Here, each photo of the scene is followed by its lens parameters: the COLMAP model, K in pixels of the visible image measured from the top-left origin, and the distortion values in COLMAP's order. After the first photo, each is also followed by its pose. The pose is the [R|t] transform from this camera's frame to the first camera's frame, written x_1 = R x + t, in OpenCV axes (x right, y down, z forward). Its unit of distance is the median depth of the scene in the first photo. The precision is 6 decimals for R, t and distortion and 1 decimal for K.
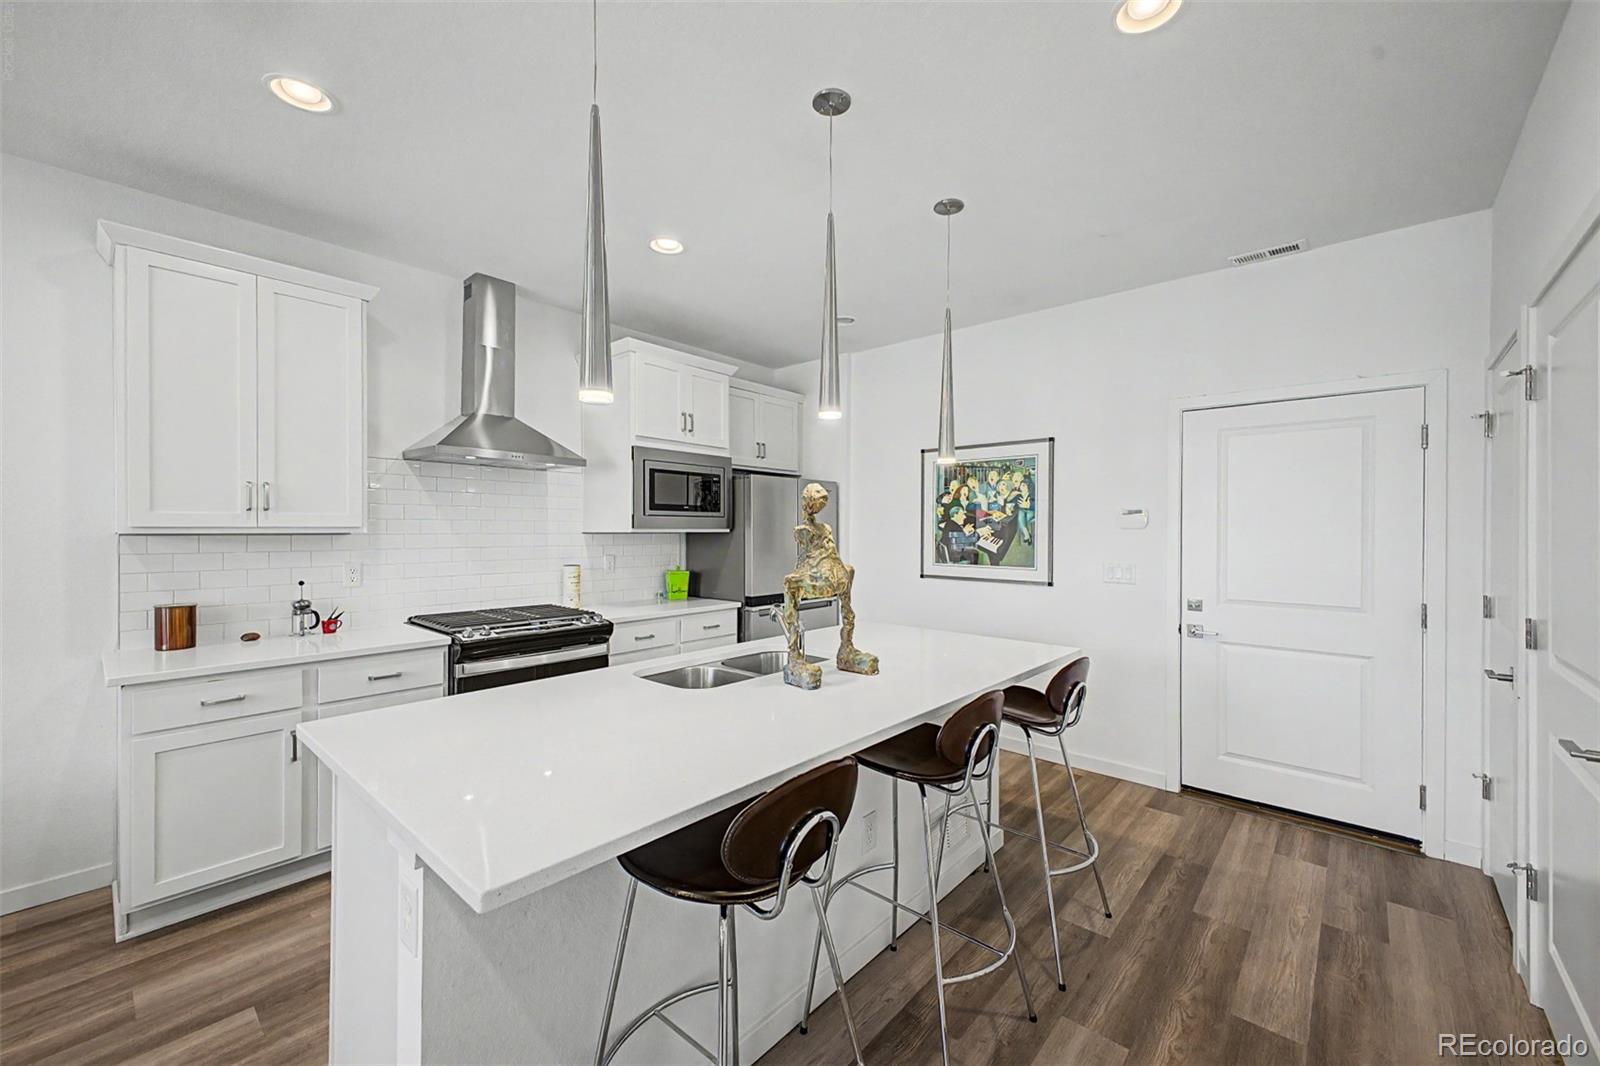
lens RADIAL K [[635.5, 0, 798.7], [0, 635.5, 527.7], [0, 0, 1]] dist [0.013313, -0.003338]
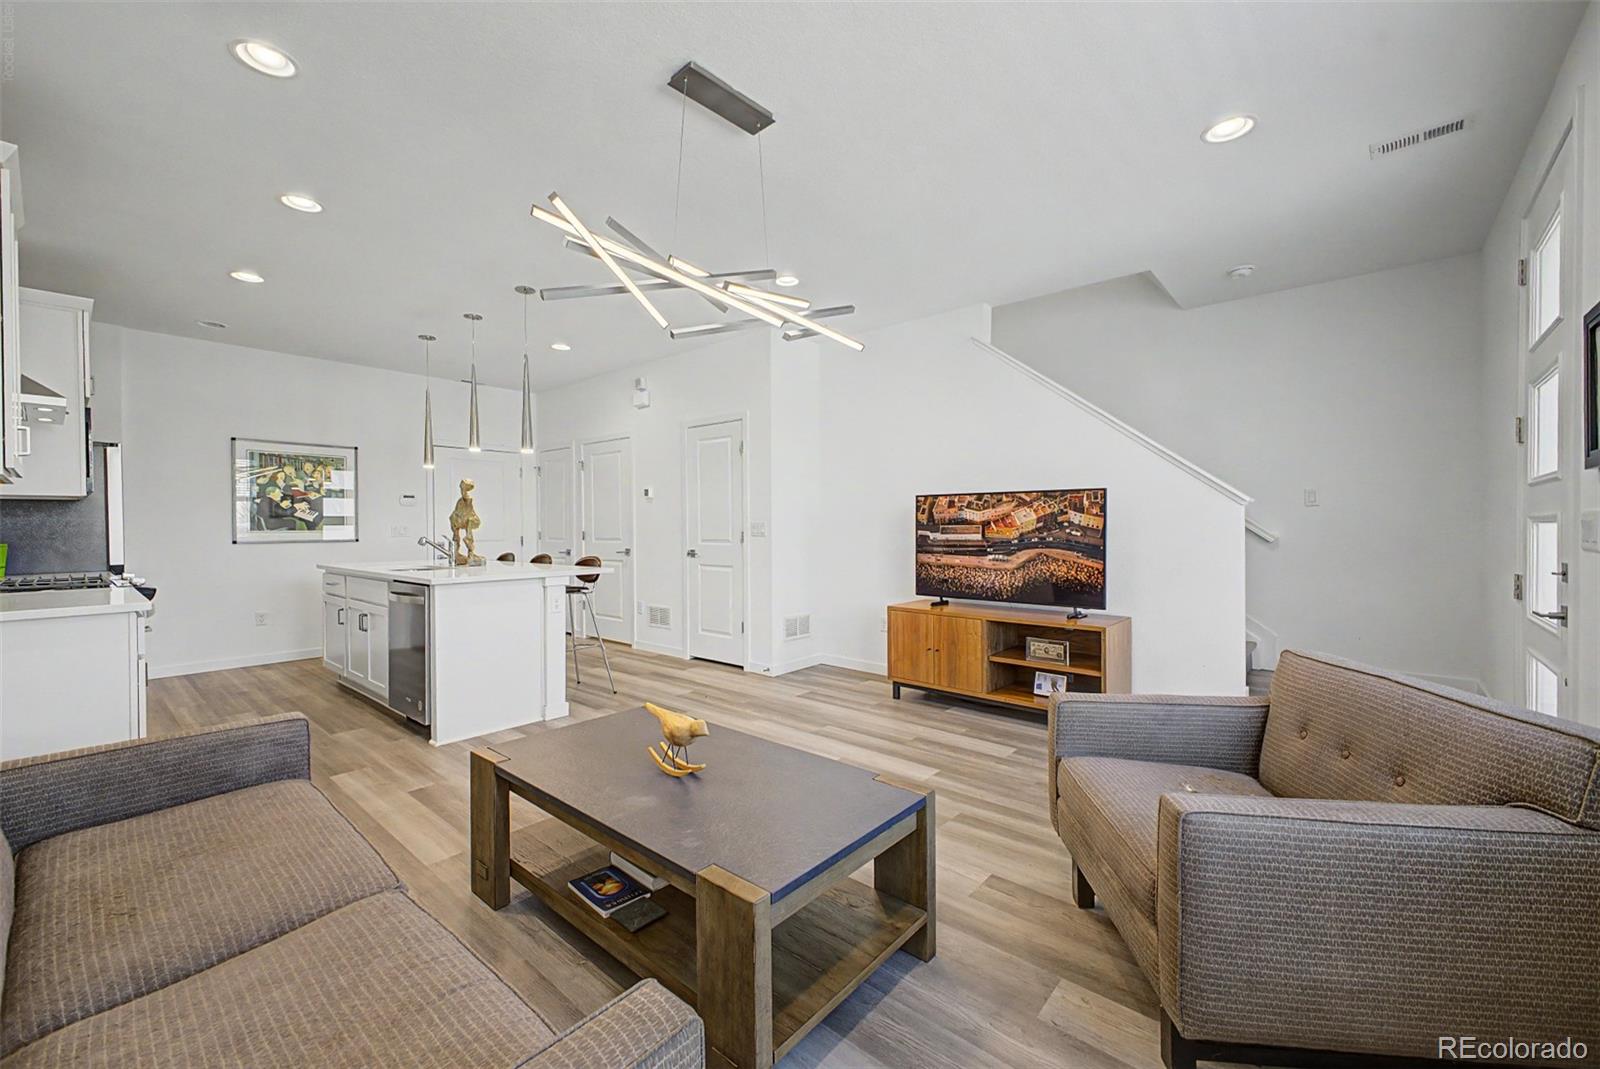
lens RADIAL K [[628.6, 0, 800.0], [0, 628.6, 534.5], [0, 0, 1]] dist [0.000855, -0.000196]
pose [[-0.006788, -0.017455, 0.999825, -1.103030], [0.002319, 0.999845, 0.017471, 0.046975], [-0.999974, 0.002437, -0.006747, -0.075987]]
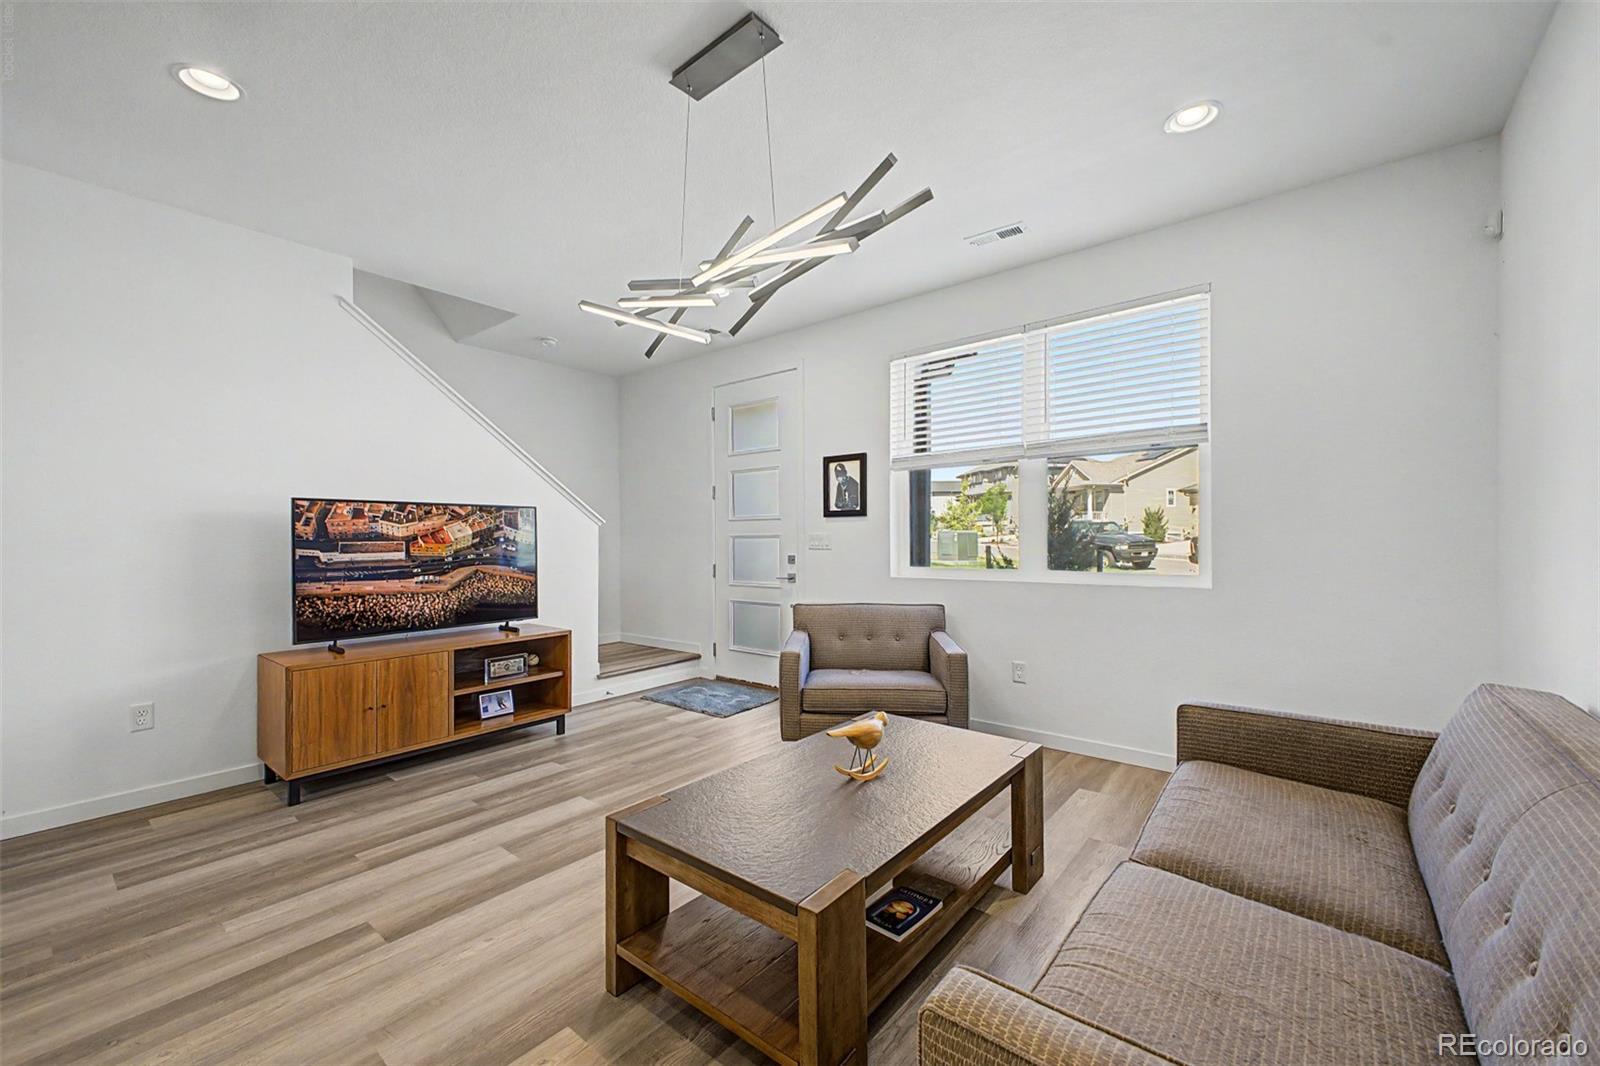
lens RADIAL K [[628.6, 0, 800.0], [0, 628.6, 533.0], [0, 0, 1]] dist [0.000855, -0.000196]
pose [[-0.999431, 0.005561, -0.033260, -0.597597], [0.005971, 0.999907, -0.012223, 0.052684], [0.033189, -0.012415, -0.999372, 0.467214]]
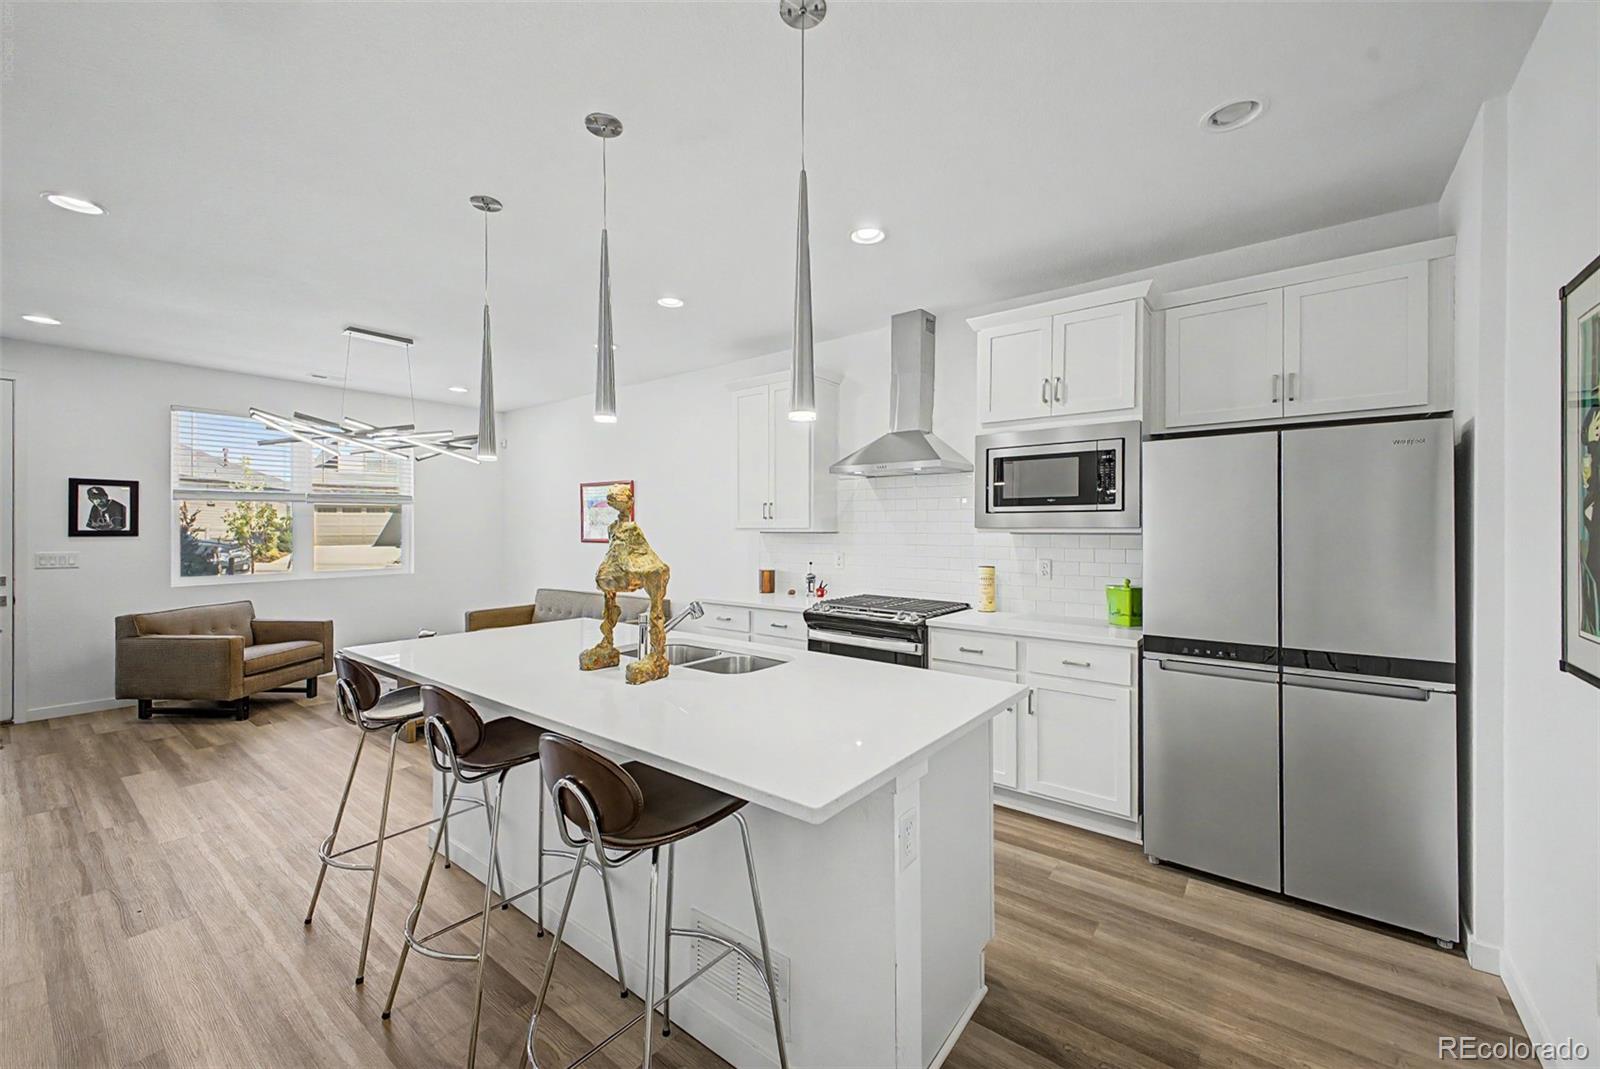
lens RADIAL K [[635.5, 0, 798.7], [0, 635.5, 529.2], [0, 0, 1]] dist [0.013313, -0.003338]
pose [[0.052784, -0.000162, -0.998606, 0.559064], [0.002646, 0.999996, -0.000023, 0.002105], [0.998602, -0.002641, 0.052784, 0.627337]]
